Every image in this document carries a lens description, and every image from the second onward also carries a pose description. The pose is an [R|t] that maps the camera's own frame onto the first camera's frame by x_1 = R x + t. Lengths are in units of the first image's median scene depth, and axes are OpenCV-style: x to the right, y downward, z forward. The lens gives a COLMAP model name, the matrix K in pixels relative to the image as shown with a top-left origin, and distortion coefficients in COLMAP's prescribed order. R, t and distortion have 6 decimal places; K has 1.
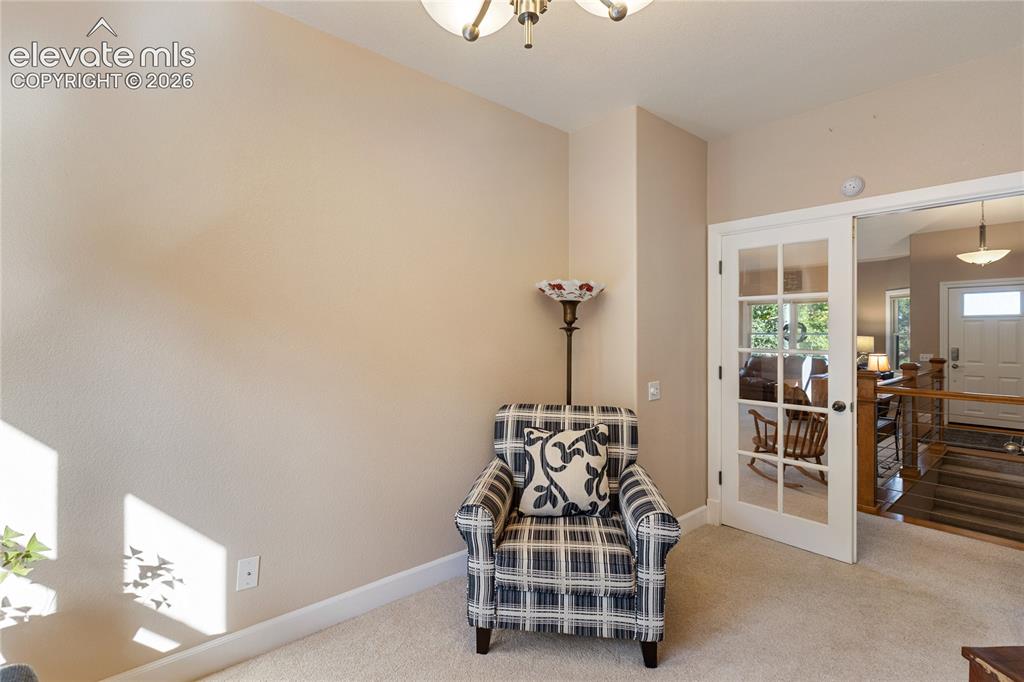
lens RADIAL K [[465.2, 0, 515.5], [0, 465.2, 334.3], [0, 0, 1]] dist [0.008799, -0.003290]
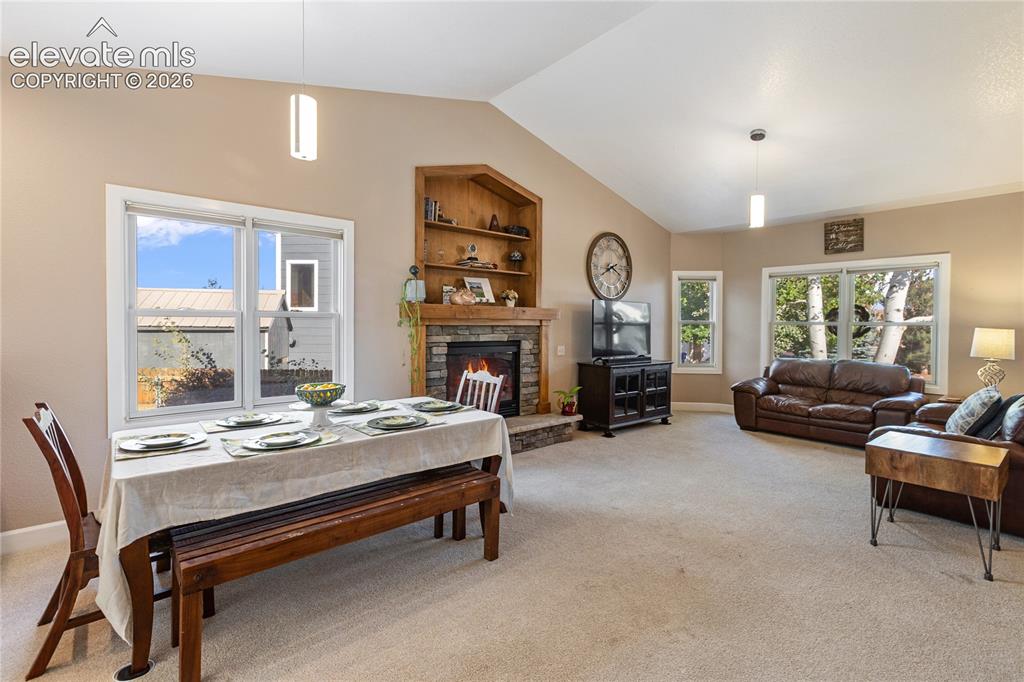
lens RADIAL K [[465.2, 0, 515.5], [0, 465.2, 326.2], [0, 0, 1]] dist [0.008799, -0.003290]
pose [[0.999973, 0.007043, 0.002030, 0.164747], [-0.007051, 0.999967, 0.003939, 0.002910], [-0.002002, -0.003953, 0.999990, 0.395847]]
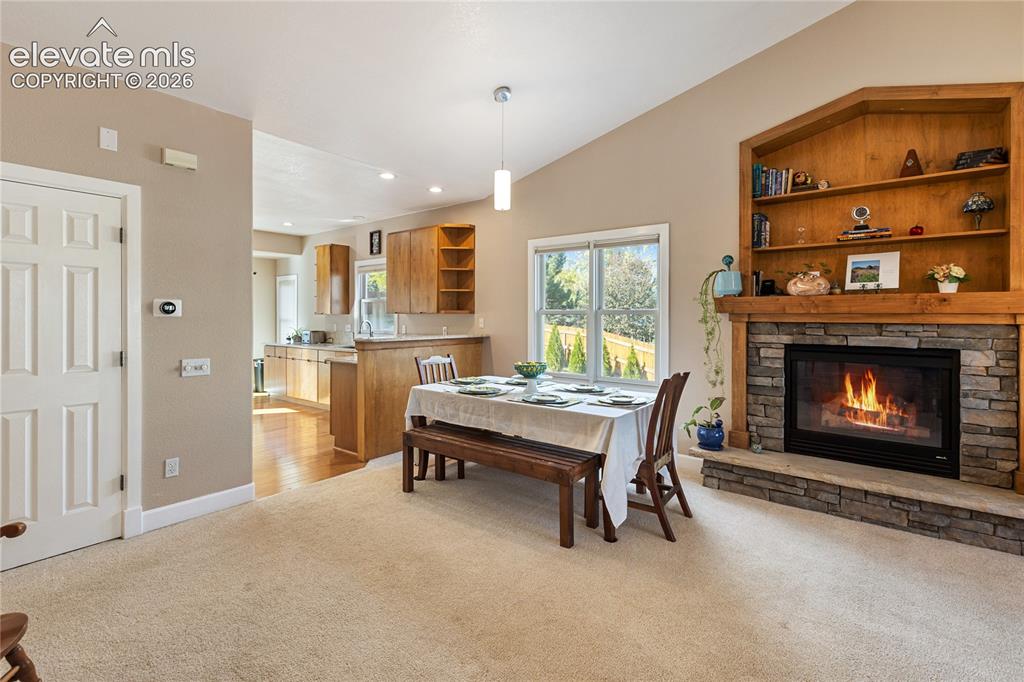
lens RADIAL K [[465.2, 0, 519.3], [0, 465.2, 317.9], [0, 0, 1]] dist [0.008799, -0.003290]
pose [[0.196631, 0.001139, -0.980477, 0.415606], [-0.009641, 0.999953, -0.000772, 0.003266], [0.980430, 0.009605, 0.196632, 0.579700]]
